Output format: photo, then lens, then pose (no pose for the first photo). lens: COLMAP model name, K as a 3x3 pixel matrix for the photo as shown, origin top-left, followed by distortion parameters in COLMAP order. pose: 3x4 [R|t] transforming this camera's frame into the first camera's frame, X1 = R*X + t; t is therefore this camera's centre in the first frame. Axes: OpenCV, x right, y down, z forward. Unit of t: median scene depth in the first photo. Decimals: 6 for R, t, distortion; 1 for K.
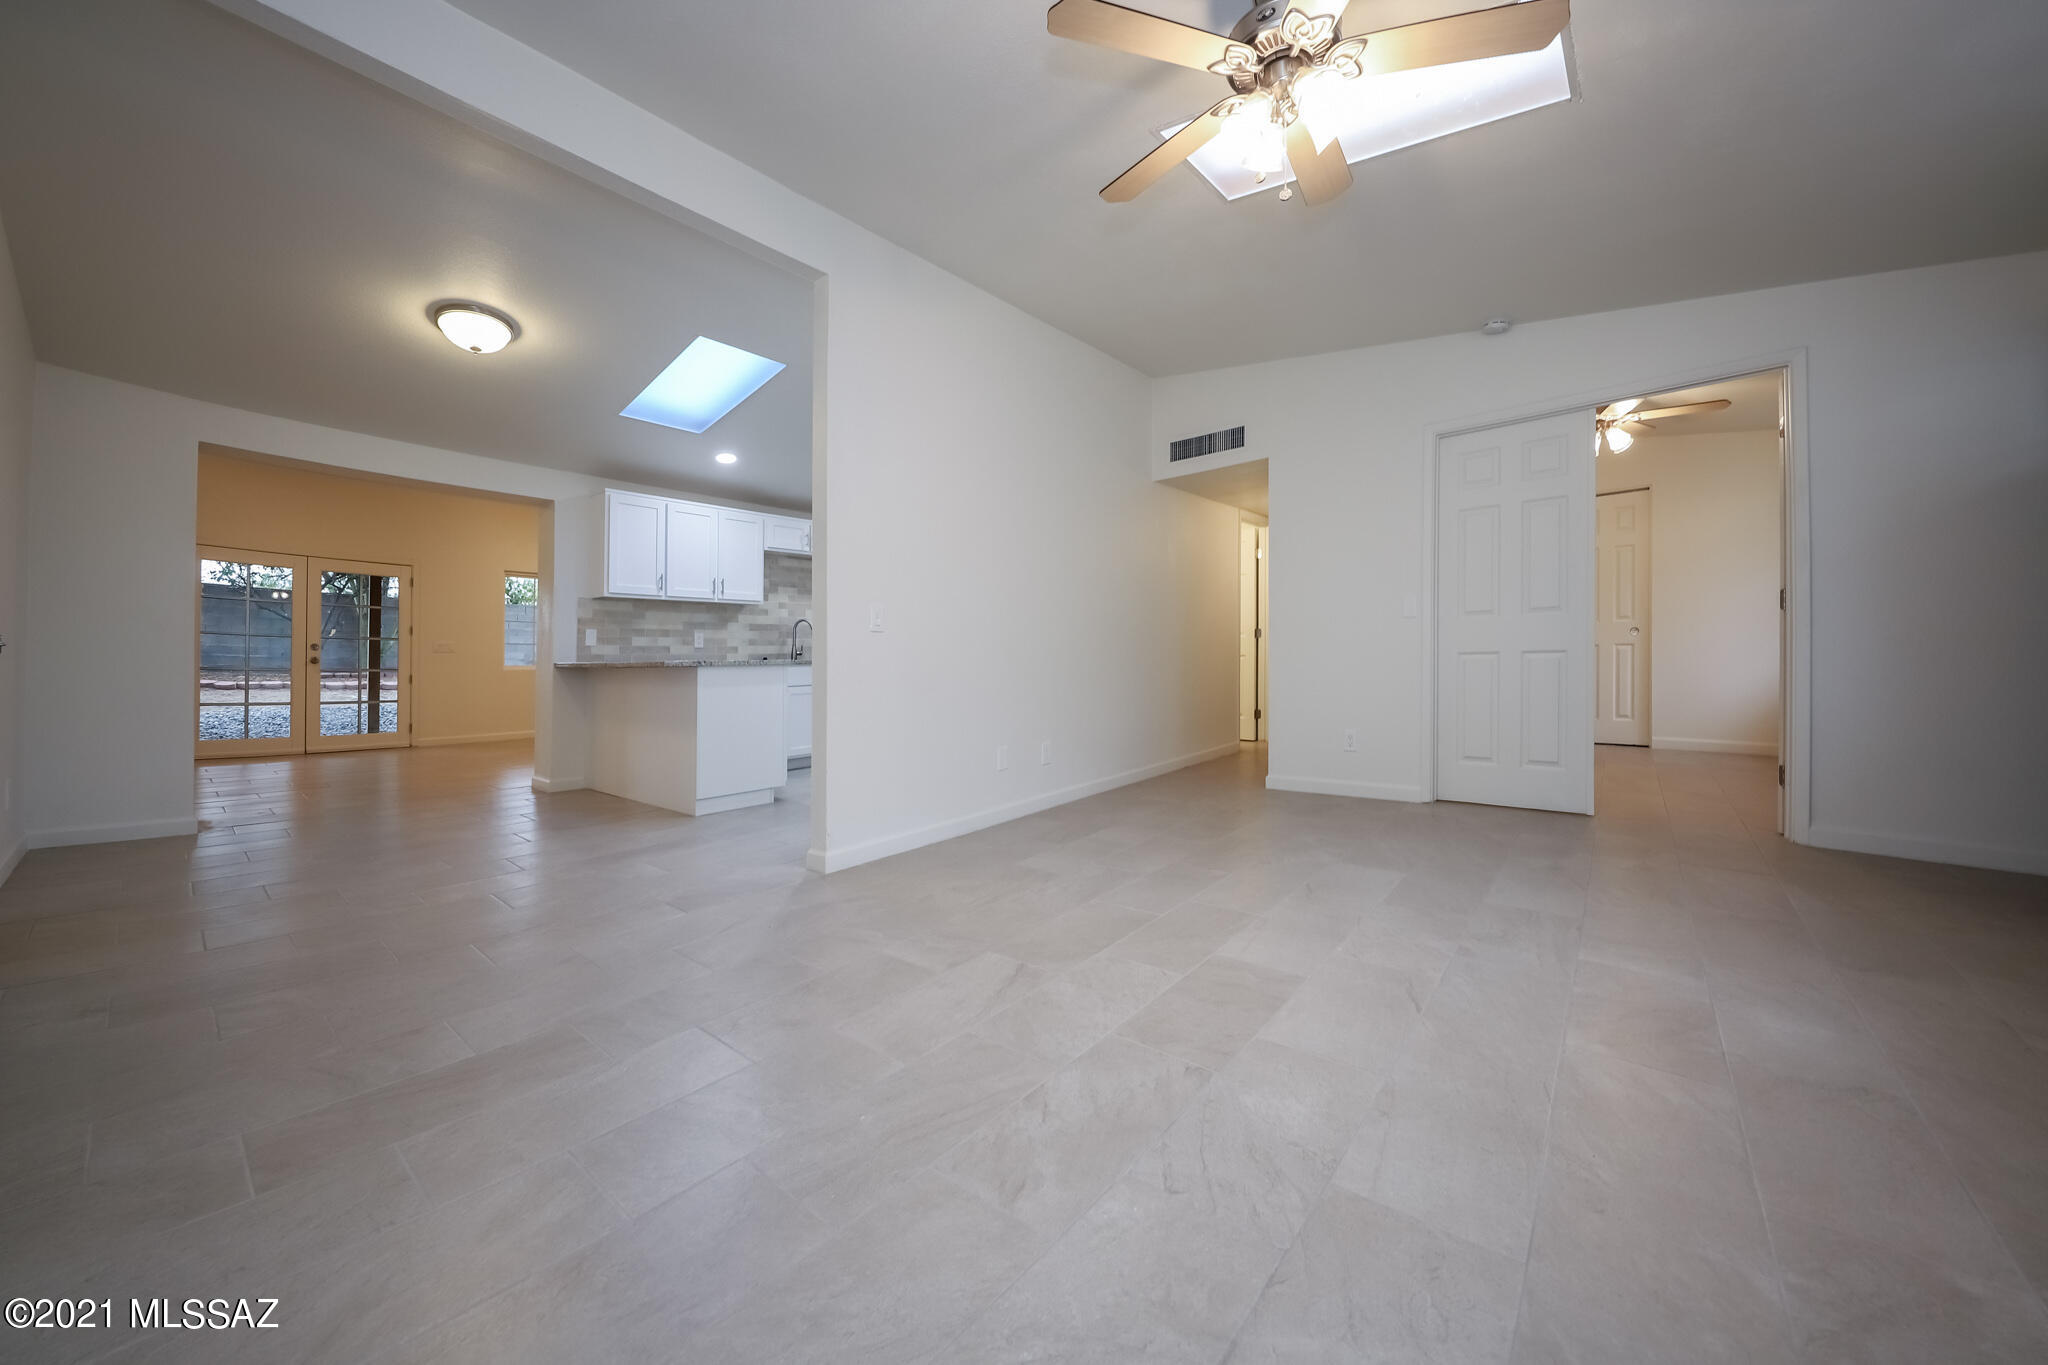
lens RADIAL K [[726.4, 0, 1020.8], [0, 726.4, 657.6], [0, 0, 1]] dist [0.019651, 0.000072]
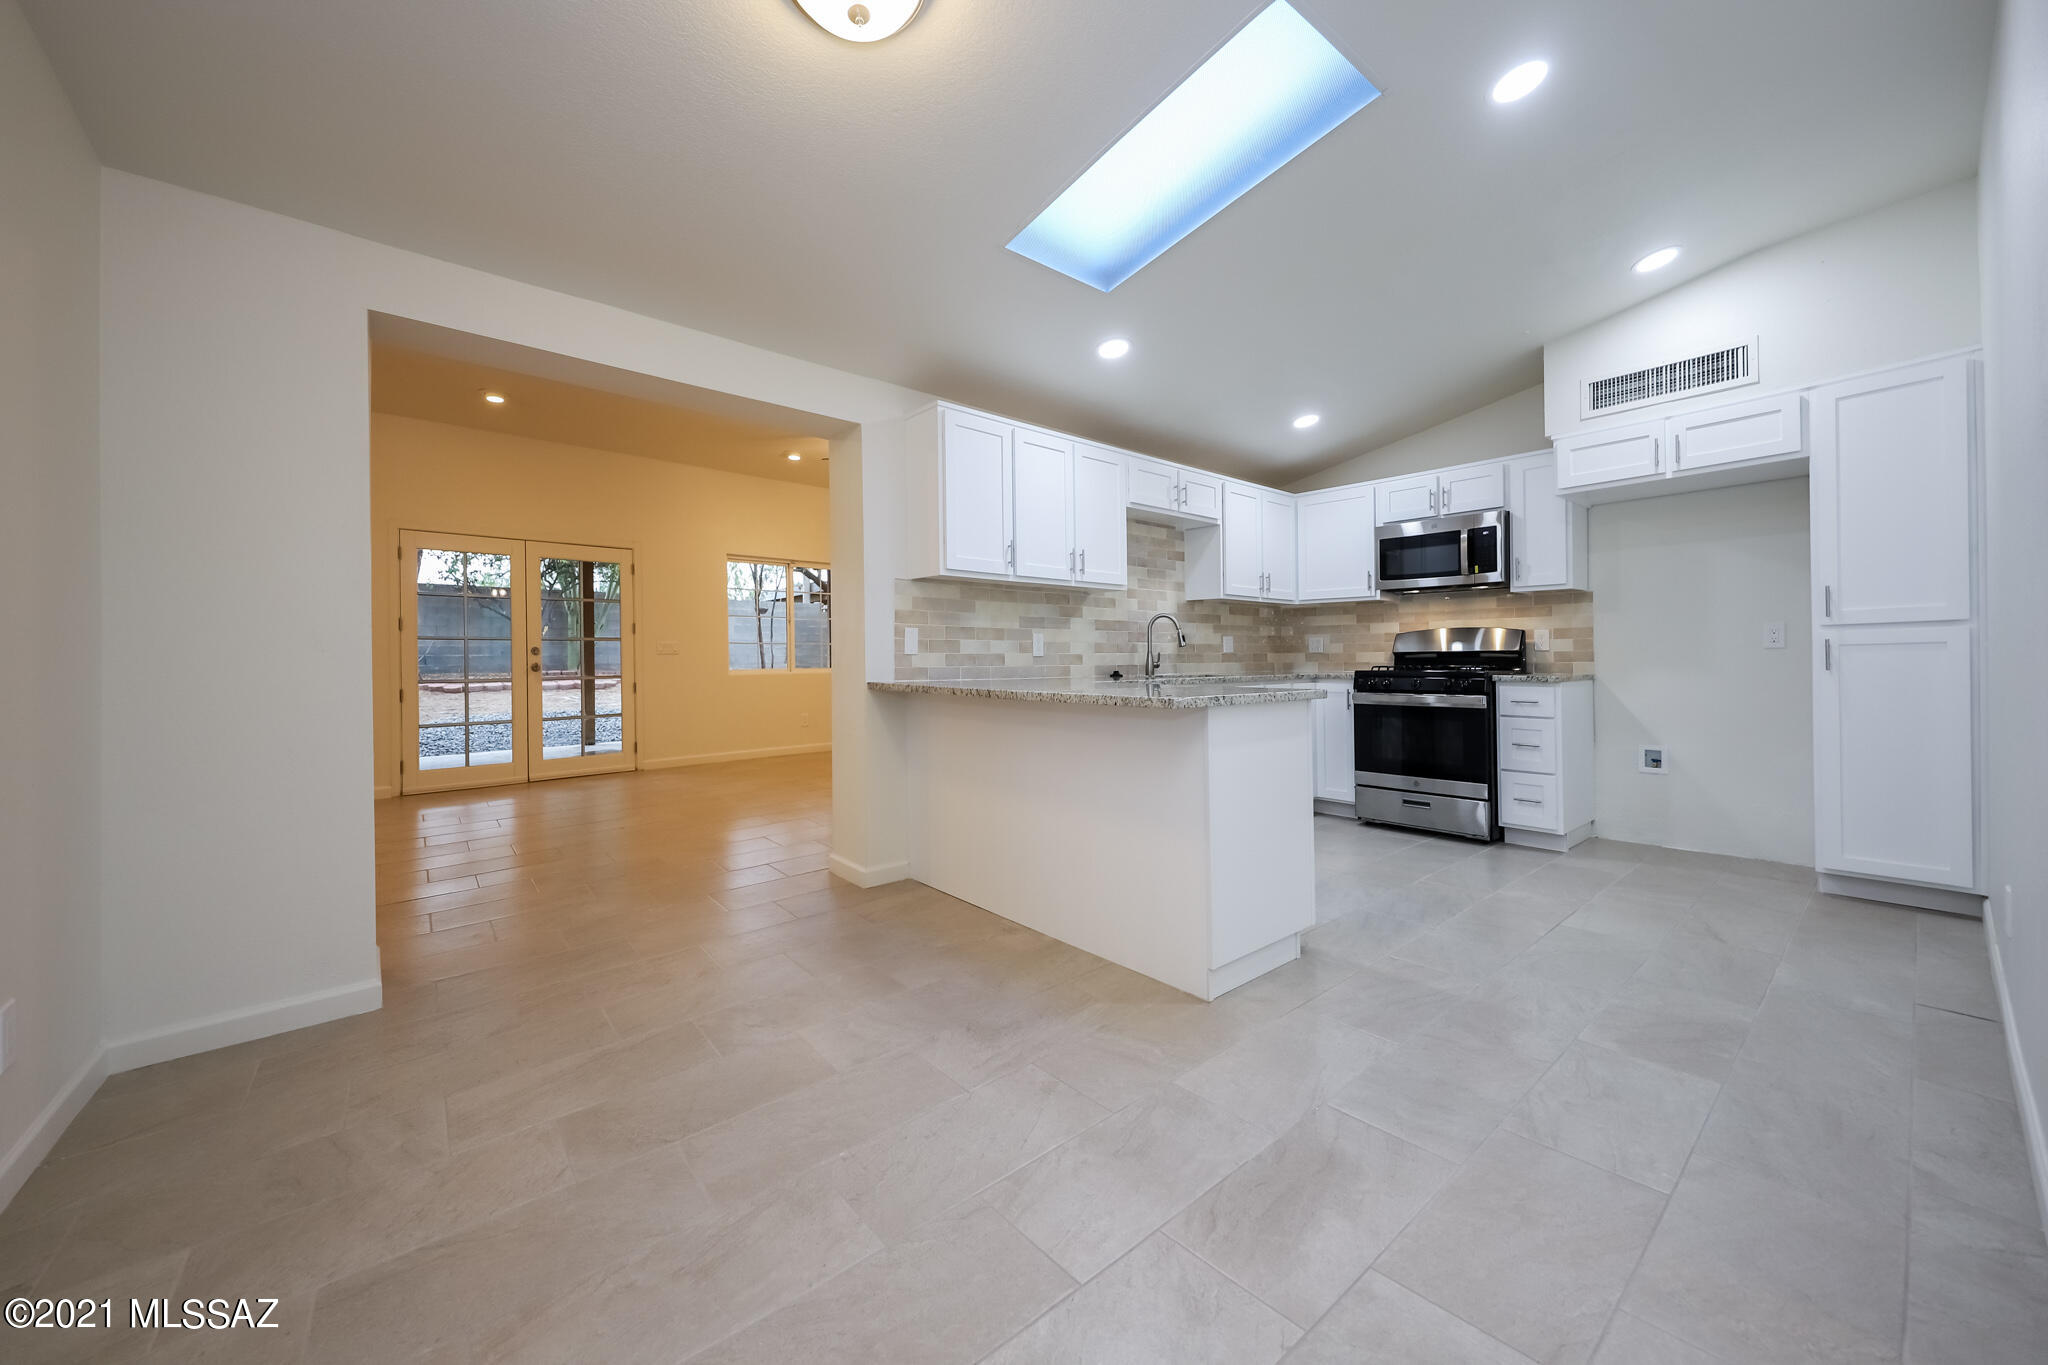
lens RADIAL K [[733.5, 0, 1024.0], [0, 733.5, 682.5], [0, 0, 1]] dist [-0.000667, -0.000015]
pose [[0.986379, 0.016204, -0.163688, -0.337671], [-0.010257, 0.999259, 0.037108, -0.013949], [0.164168, -0.034923, 0.985814, 0.336661]]
